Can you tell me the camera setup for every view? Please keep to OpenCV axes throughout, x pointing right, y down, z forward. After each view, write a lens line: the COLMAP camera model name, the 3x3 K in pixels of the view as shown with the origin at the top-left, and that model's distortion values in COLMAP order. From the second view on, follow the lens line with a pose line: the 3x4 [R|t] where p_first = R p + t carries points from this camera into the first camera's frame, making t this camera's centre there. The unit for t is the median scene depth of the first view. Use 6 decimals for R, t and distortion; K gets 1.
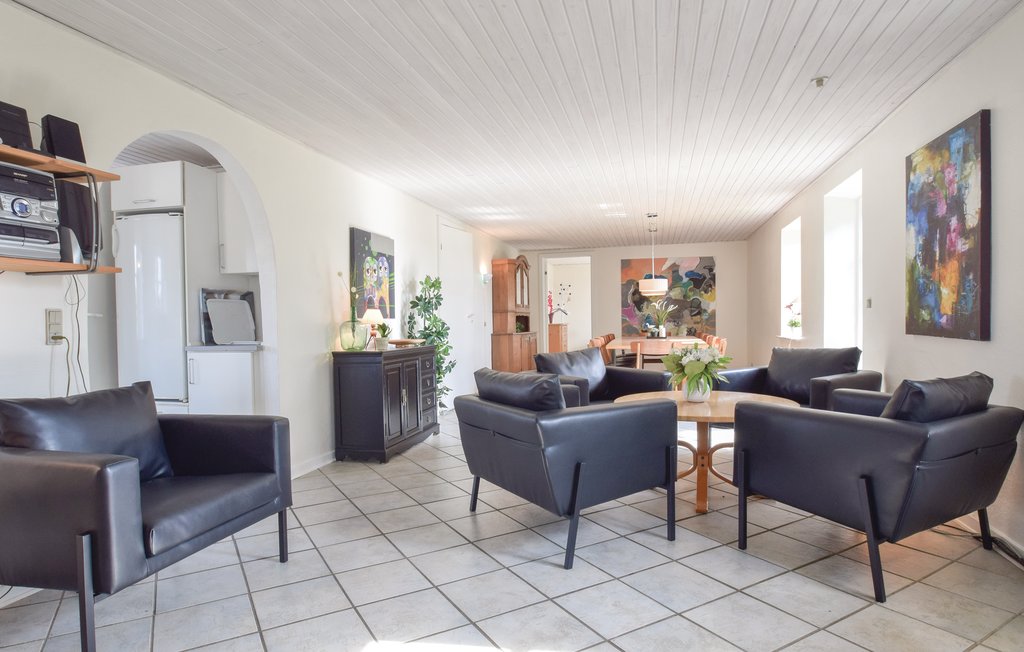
lens RADIAL K [[579.3, 0, 512.0], [0, 579.3, 326.0], [0, 0, 1]] dist [-0.000732, -0.000180]
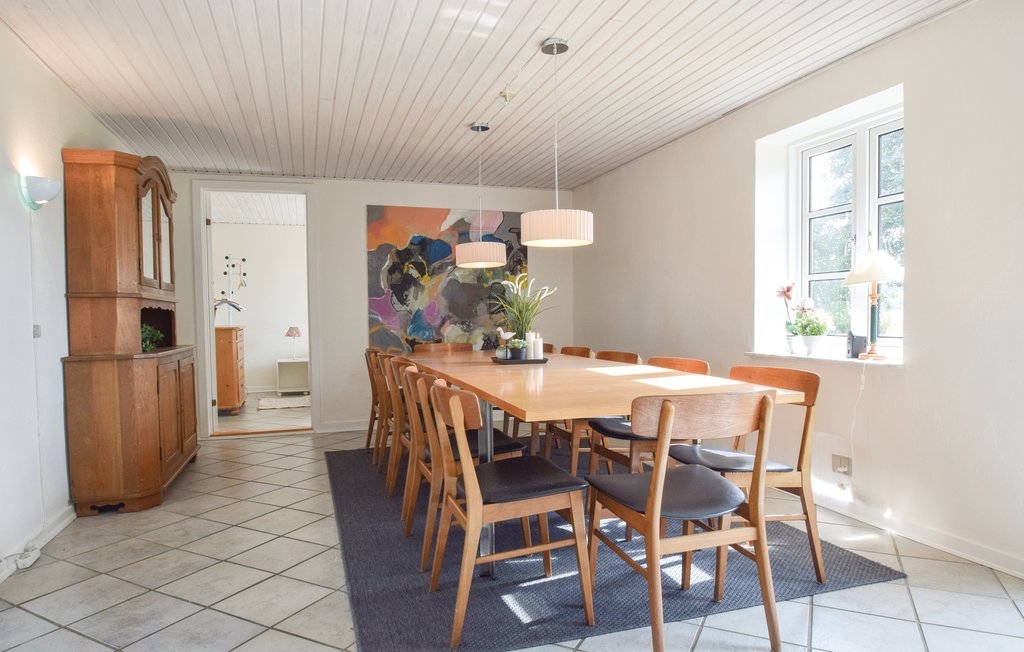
lens RADIAL K [[627.8, 0, 510.9], [0, 627.8, 338.7], [0, 0, 1]] dist [-0.037923, -0.001350]
pose [[0.850180, -0.012830, 0.526337, -0.000557], [0.003656, 0.999823, 0.018466, -0.003759], [-0.526480, -0.013775, 0.850076, 0.485670]]
